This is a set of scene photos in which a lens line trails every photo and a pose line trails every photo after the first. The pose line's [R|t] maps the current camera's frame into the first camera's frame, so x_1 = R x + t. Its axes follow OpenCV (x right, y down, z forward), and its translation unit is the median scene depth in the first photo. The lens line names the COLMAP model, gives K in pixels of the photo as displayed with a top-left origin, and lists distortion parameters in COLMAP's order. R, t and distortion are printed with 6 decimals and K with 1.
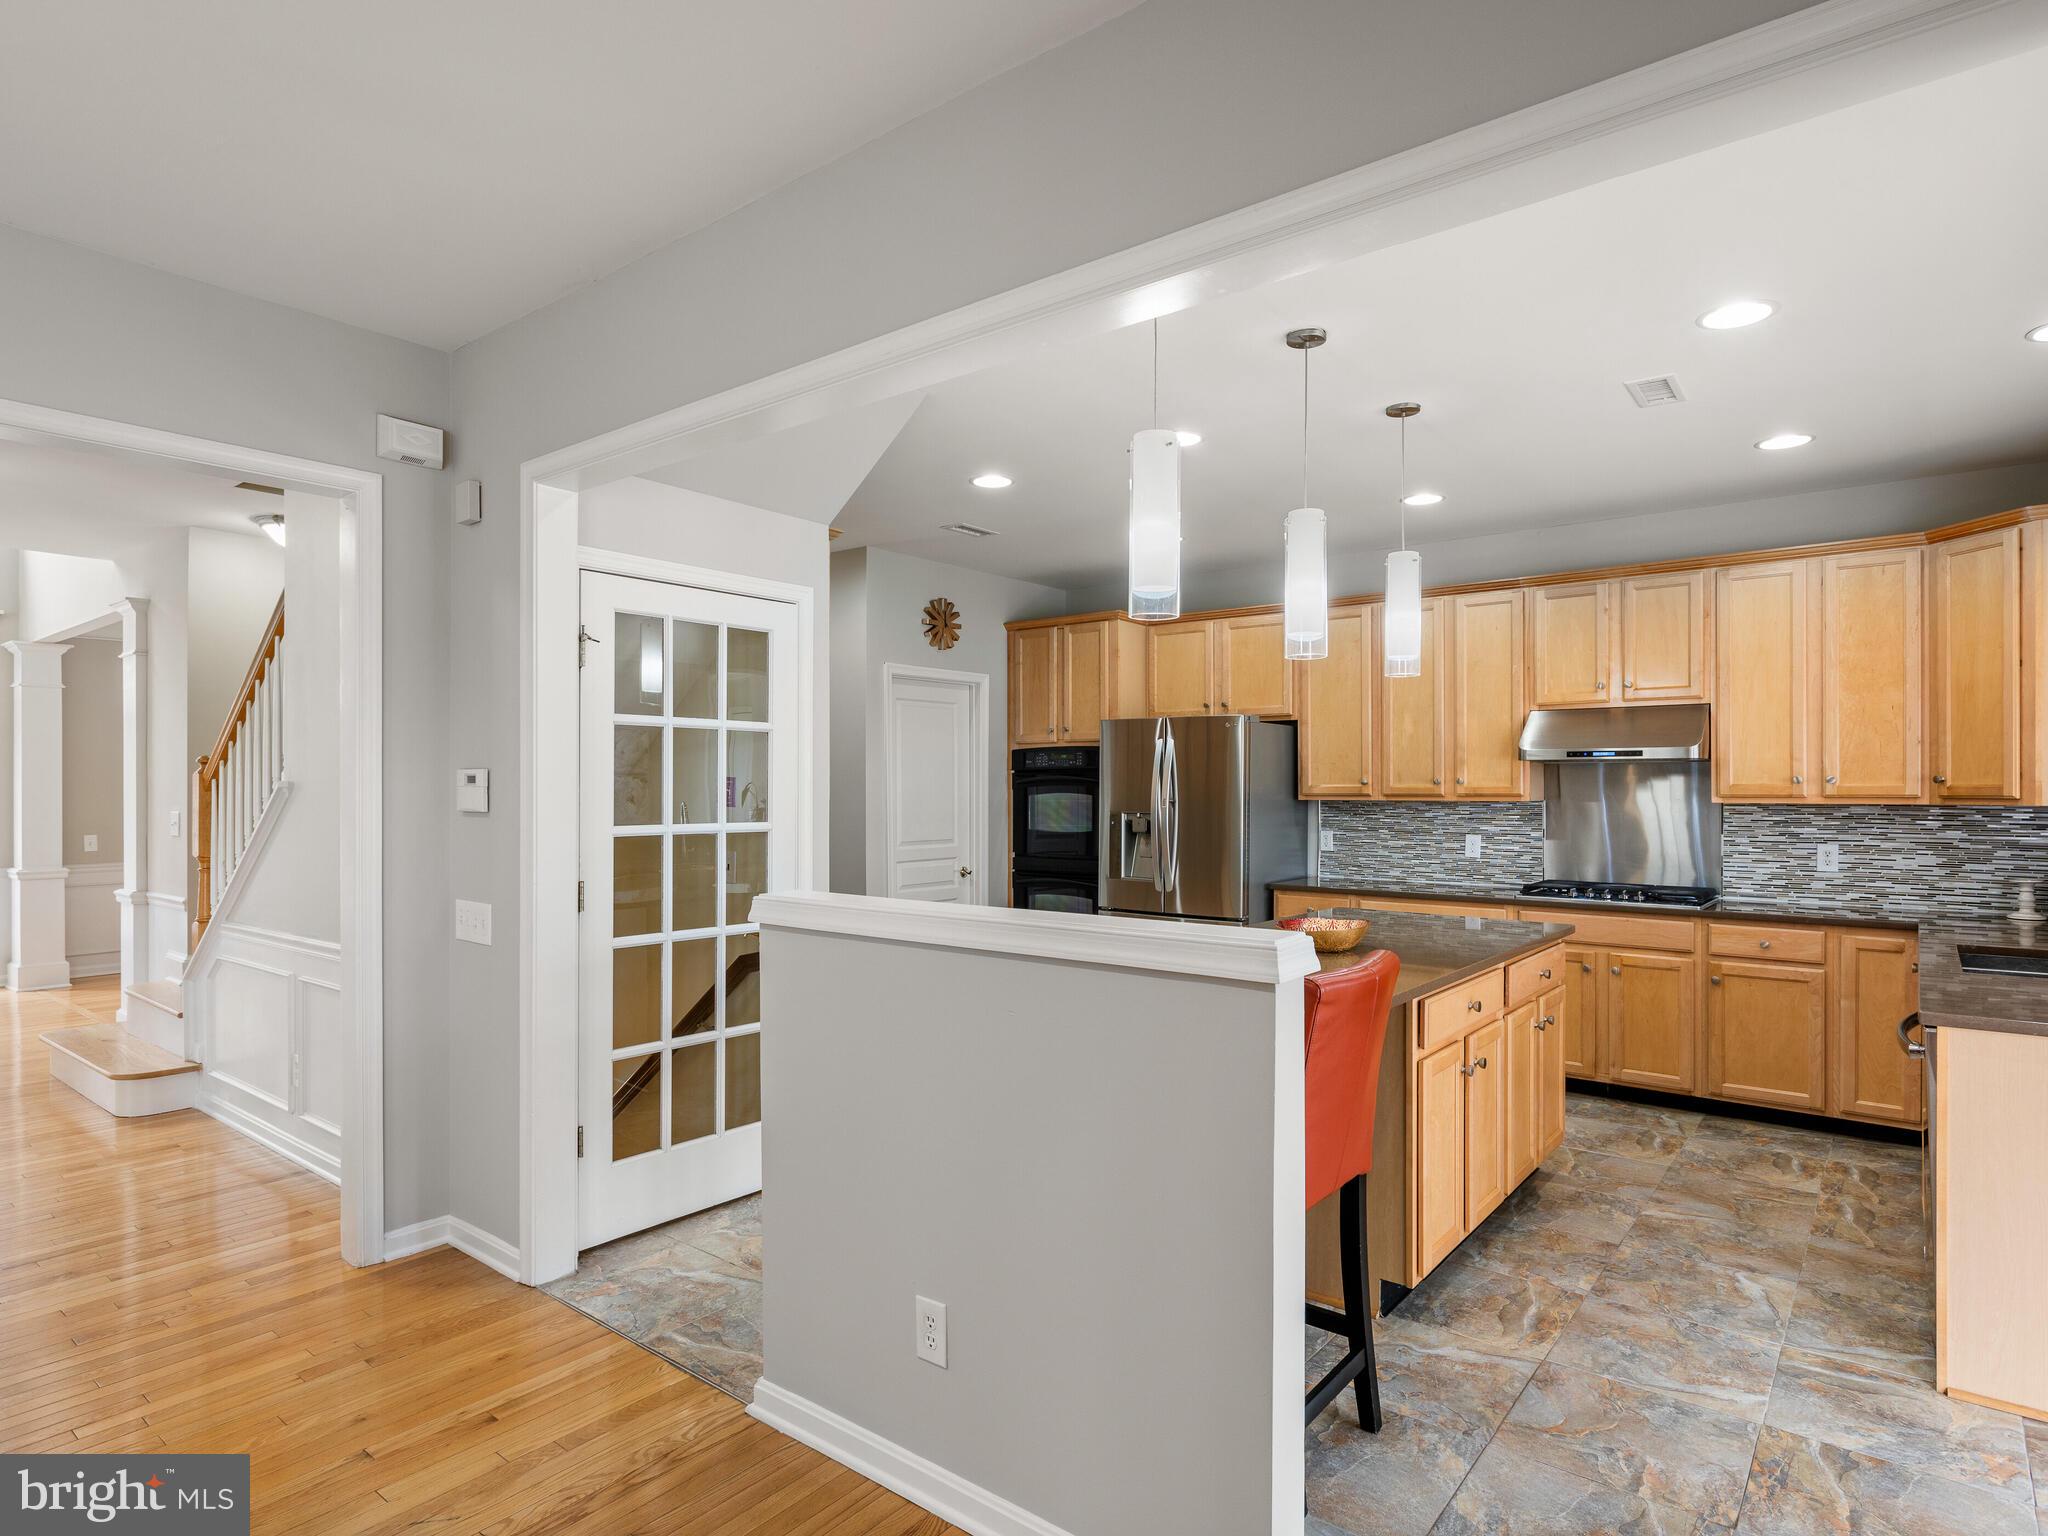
lens RADIAL K [[1234.1, 0, 1025.5], [0, 1234.1, 808.9], [0, 0, 1]] dist [0.029326, 0.001262]
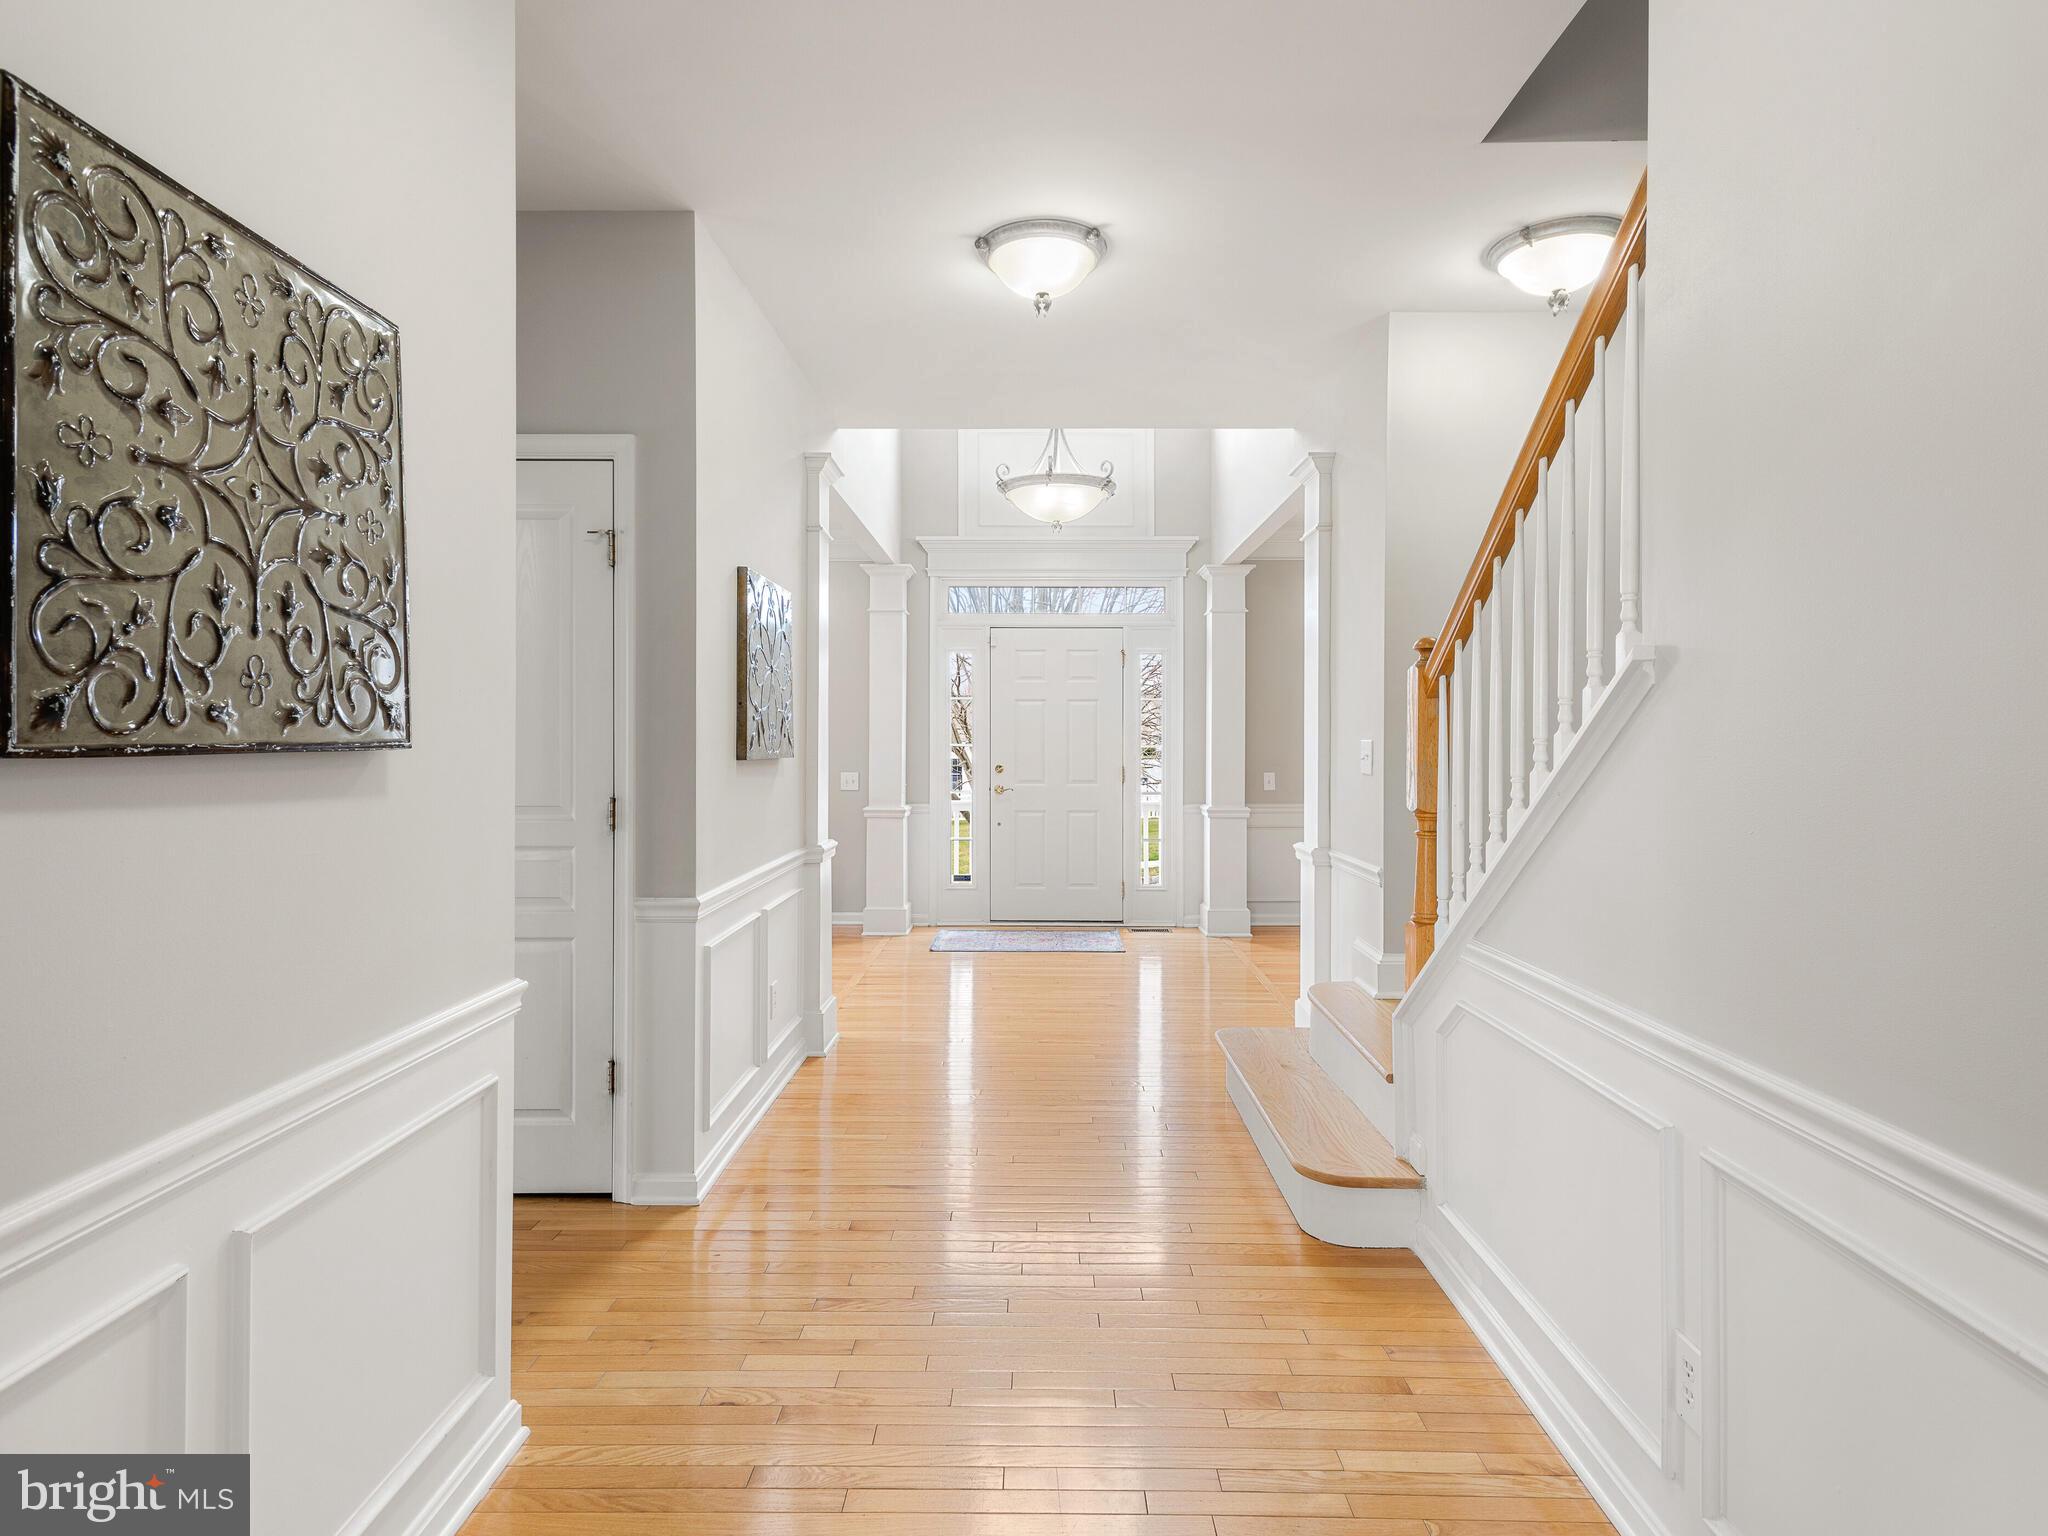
lens RADIAL K [[1081.2, 0, 1026.0], [0, 1081.2, 758.5], [0, 0, 1]] dist [-0.037411, 0.000036]
pose [[0.651466, 0.005300, -0.758659, -0.334955], [-0.003503, 0.999986, 0.003978, 0.010609], [0.758670, 0.000067, 0.651475, 0.448102]]
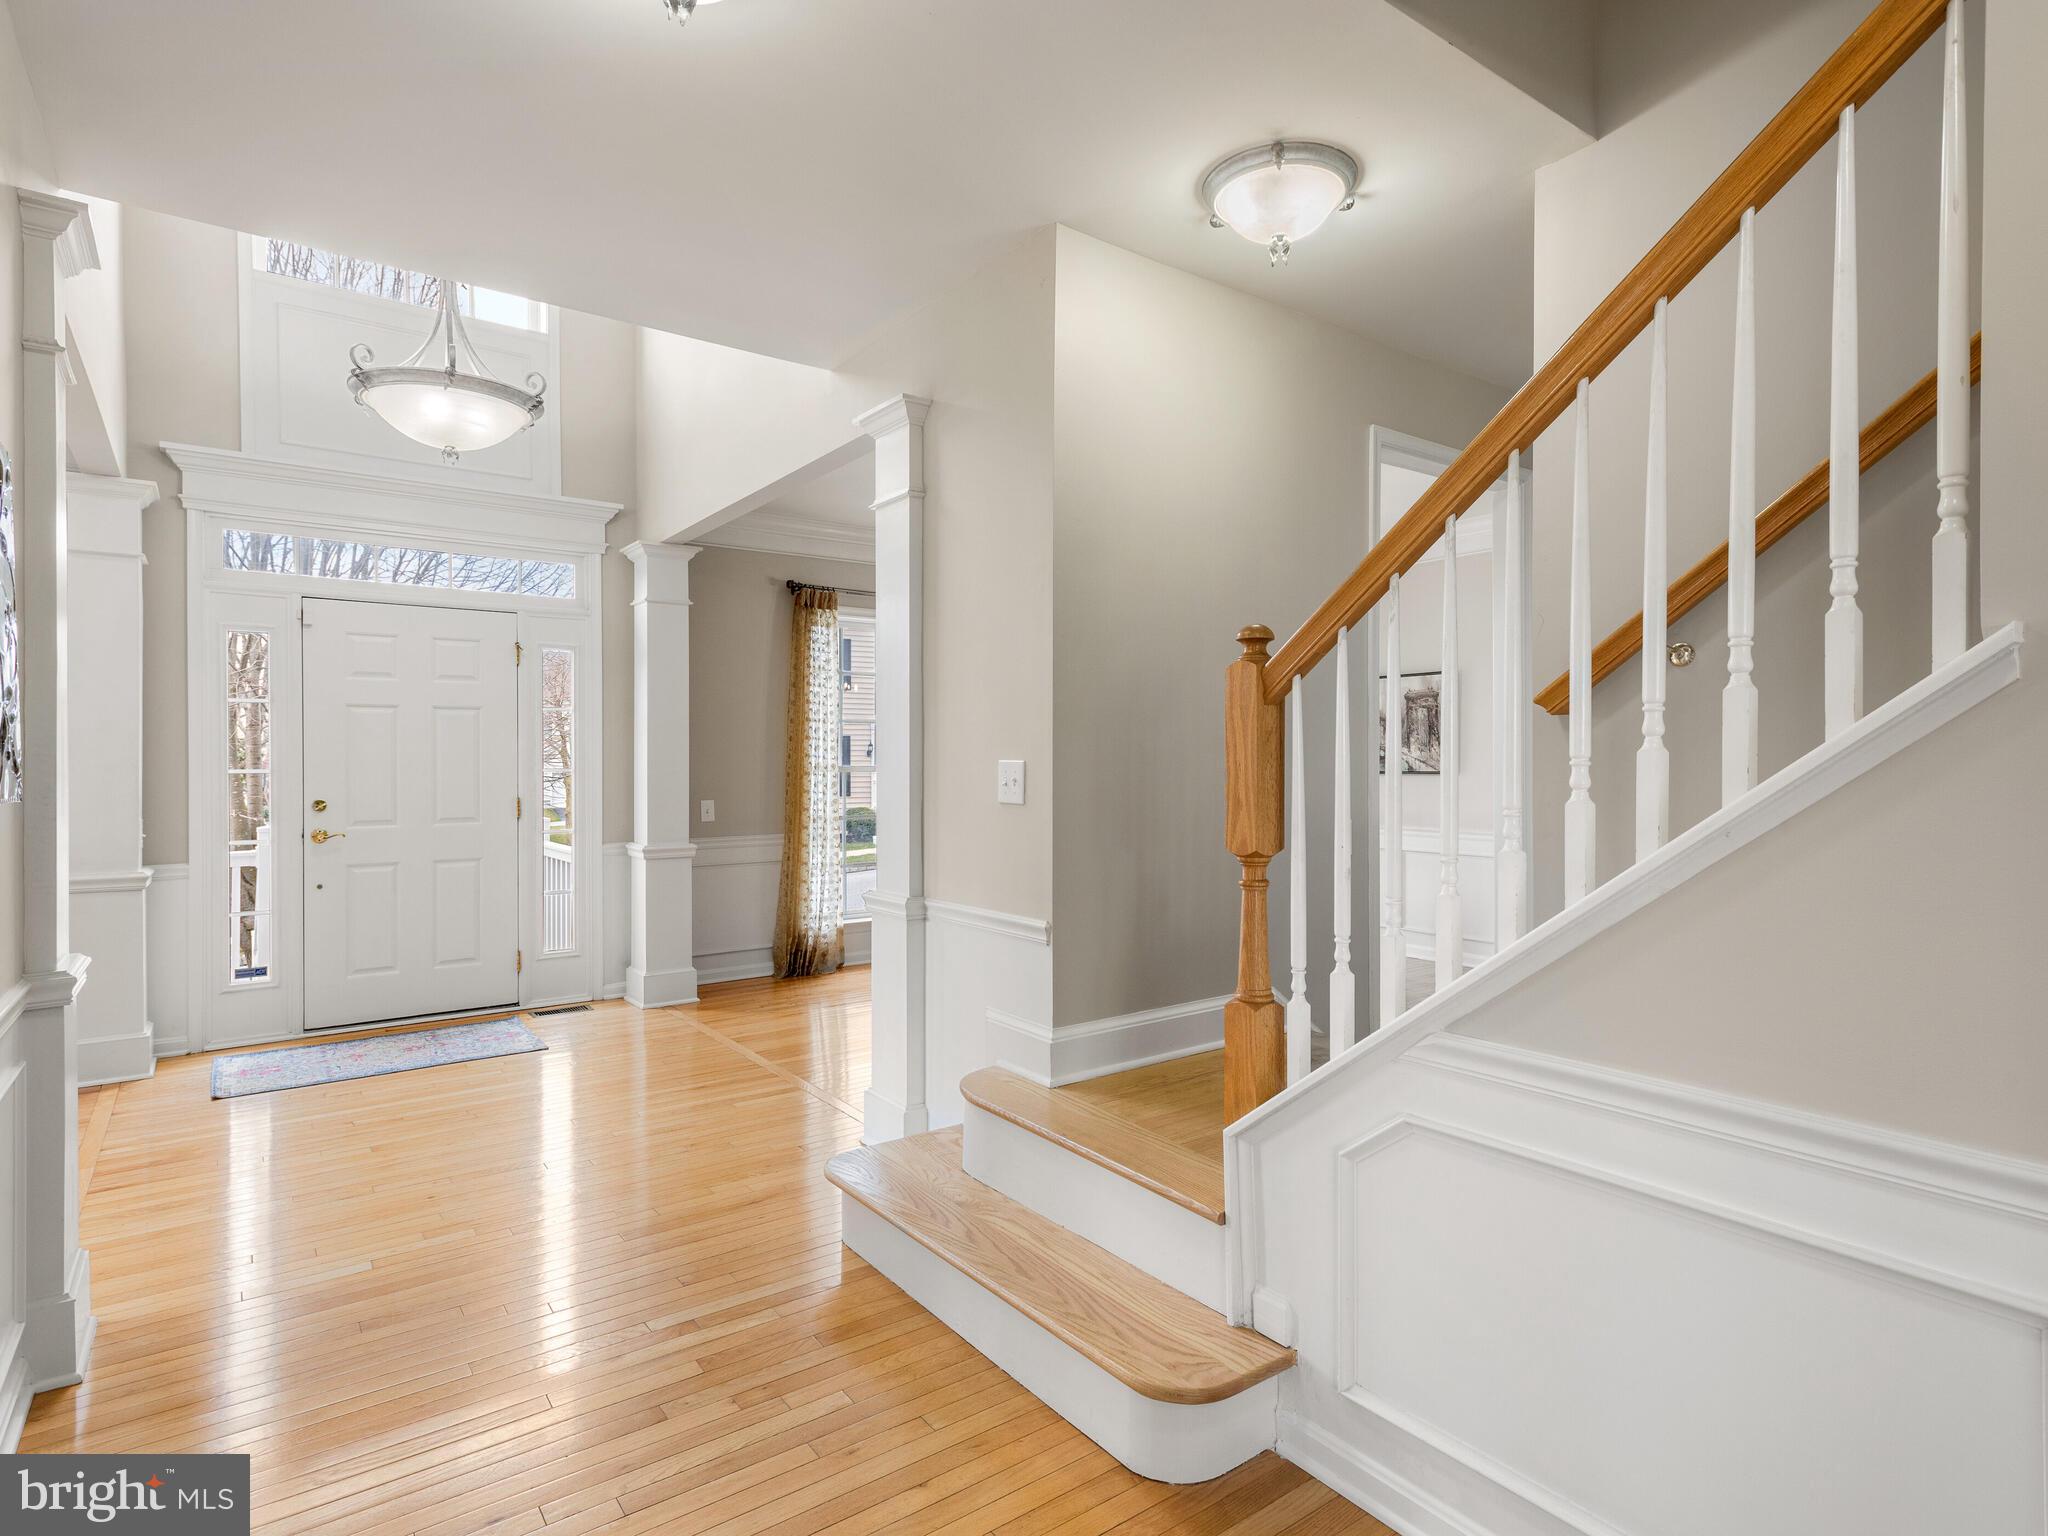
lens RADIAL K [[1060.9, 0, 1020.5], [0, 1060.9, 770.5], [0, 0, 1]] dist [0.021297, -0.015922]
pose [[0.979195, -0.009193, -0.202714, -0.550438], [0.009003, 0.999958, -0.001857, 0.007298], [0.202722, -0.000006, 0.979236, 0.515108]]
